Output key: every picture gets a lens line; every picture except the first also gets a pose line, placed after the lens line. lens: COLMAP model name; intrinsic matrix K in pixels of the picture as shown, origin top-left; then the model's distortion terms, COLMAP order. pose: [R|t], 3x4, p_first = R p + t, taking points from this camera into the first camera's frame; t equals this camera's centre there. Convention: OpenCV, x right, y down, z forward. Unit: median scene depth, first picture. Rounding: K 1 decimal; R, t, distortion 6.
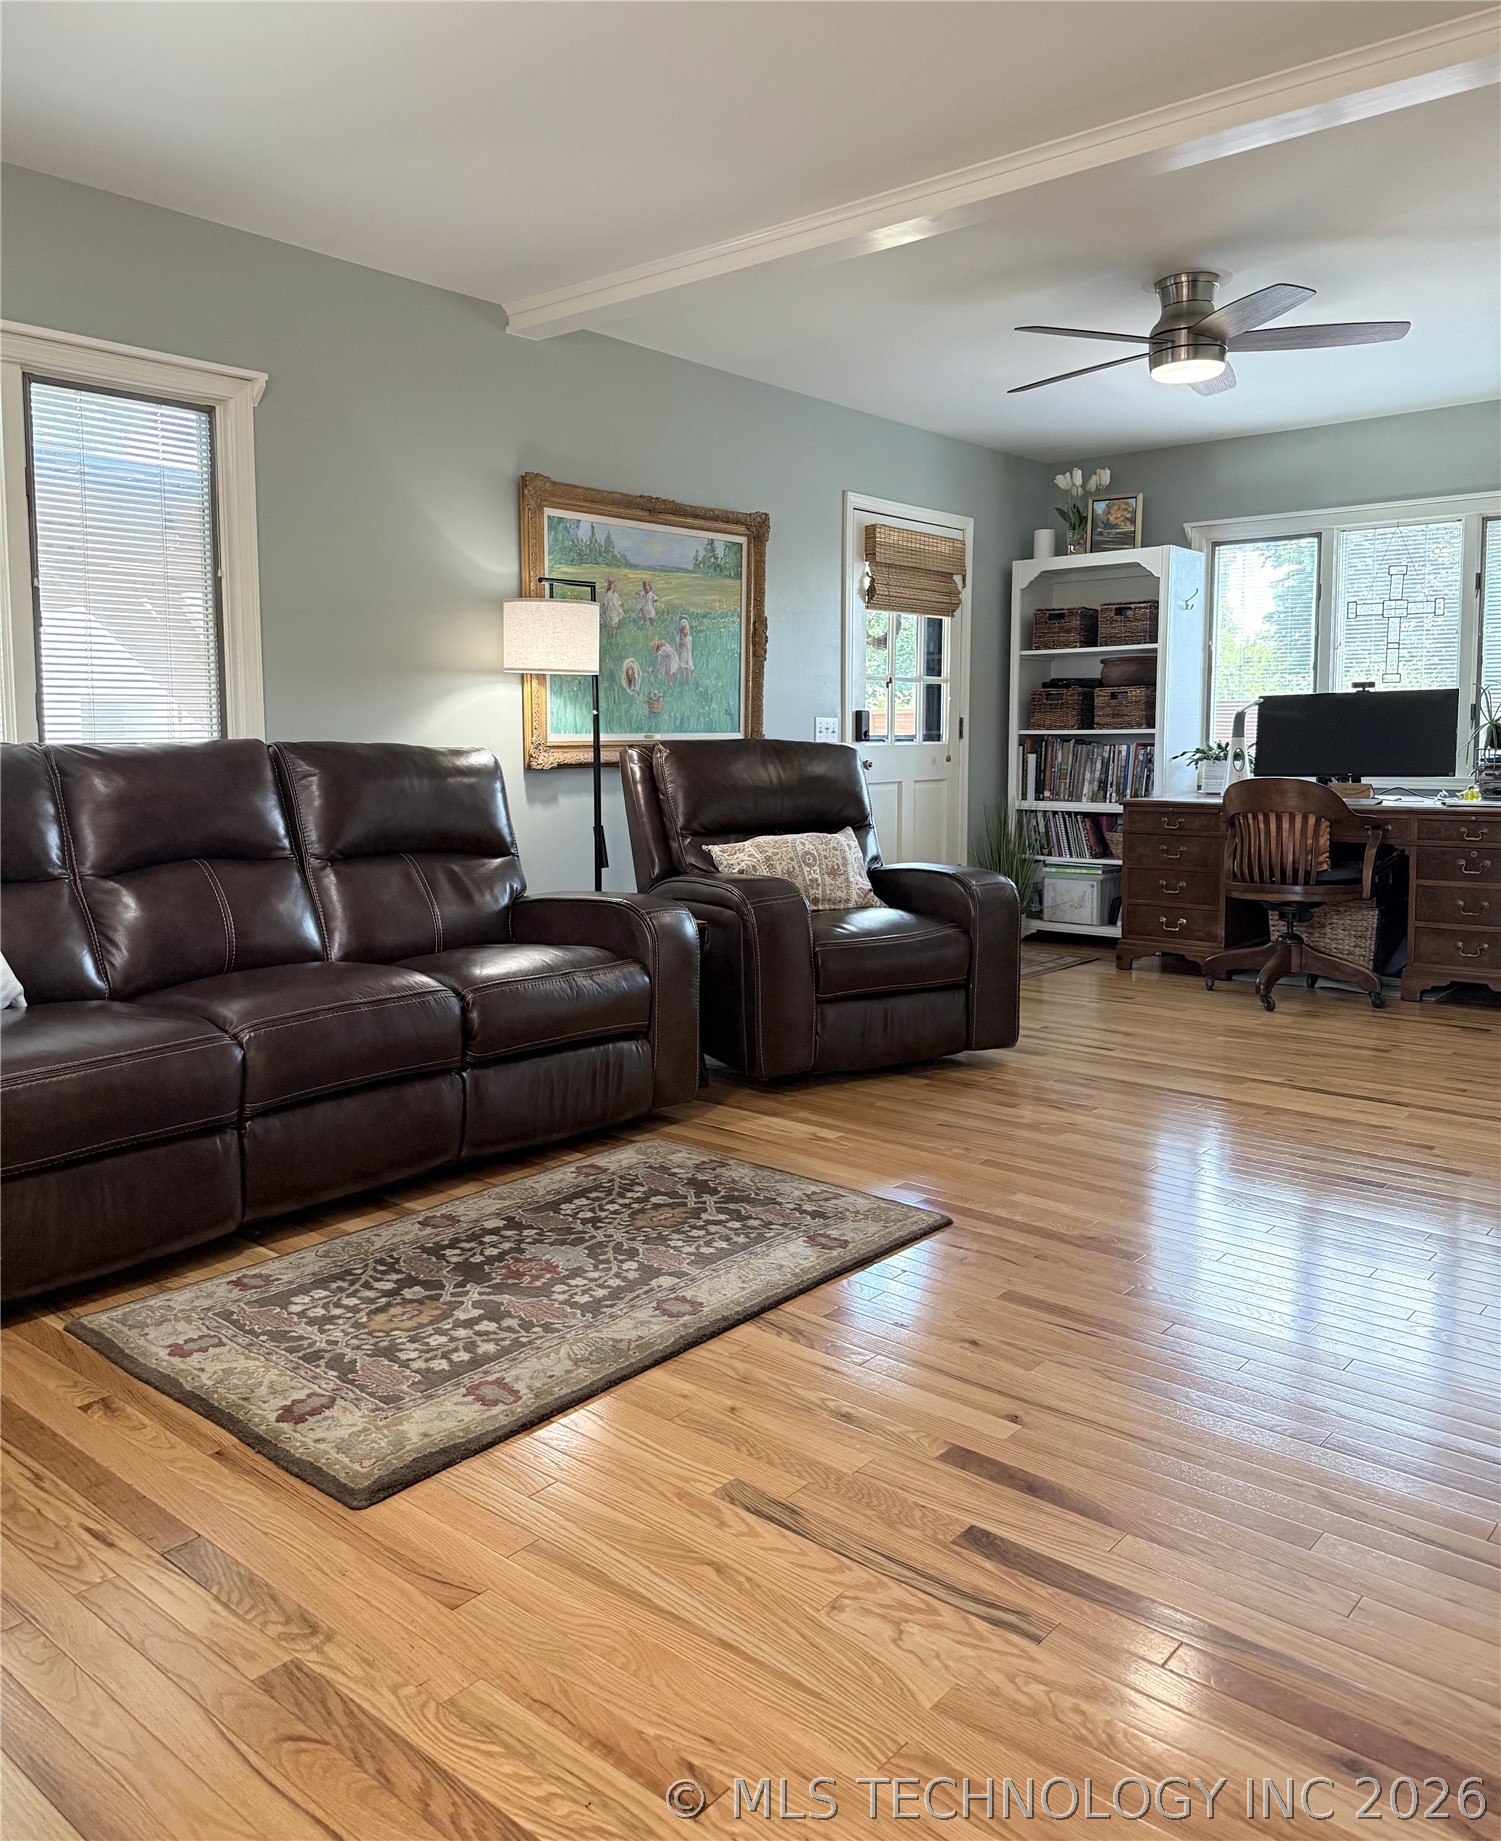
lens RADIAL K [[1370.9, 0, 750.5], [0, 1370.9, 920.5], [0, 0, 1]] dist [0.041931, -0.005351]
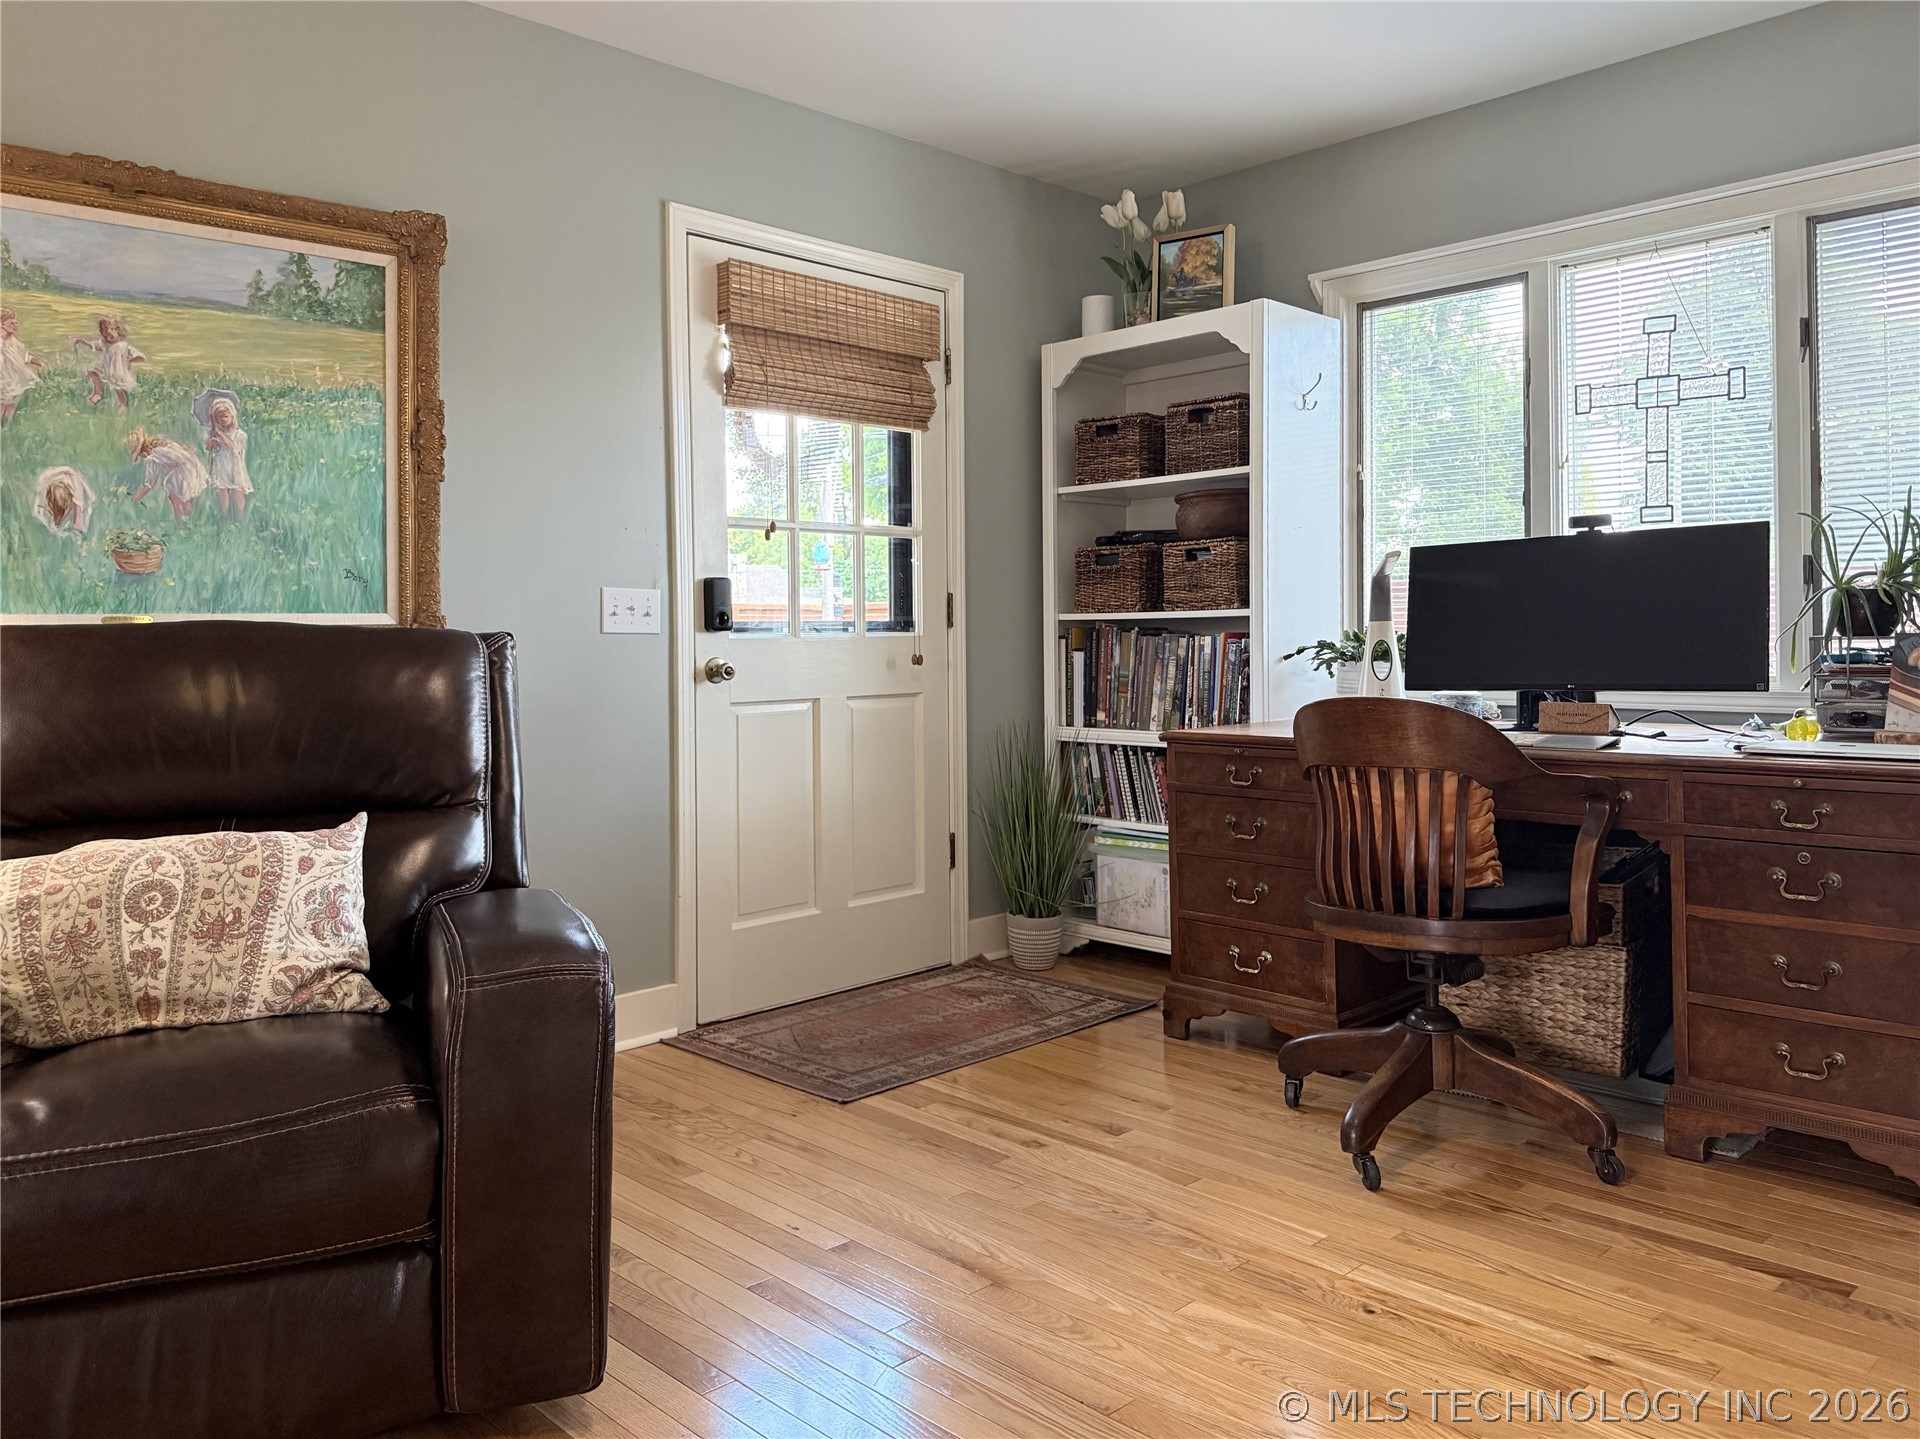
lens RADIAL K [[1454.5, 0, 960.0], [0, 1454.5, 719.5], [0, 0, 1]] dist [0.066917, -0.052565]
pose [[0.997400, -0.003389, -0.071986, 0.221624], [-0.002118, 0.997084, -0.076284, -0.045462], [0.072034, 0.076238, 0.994484, 0.387509]]
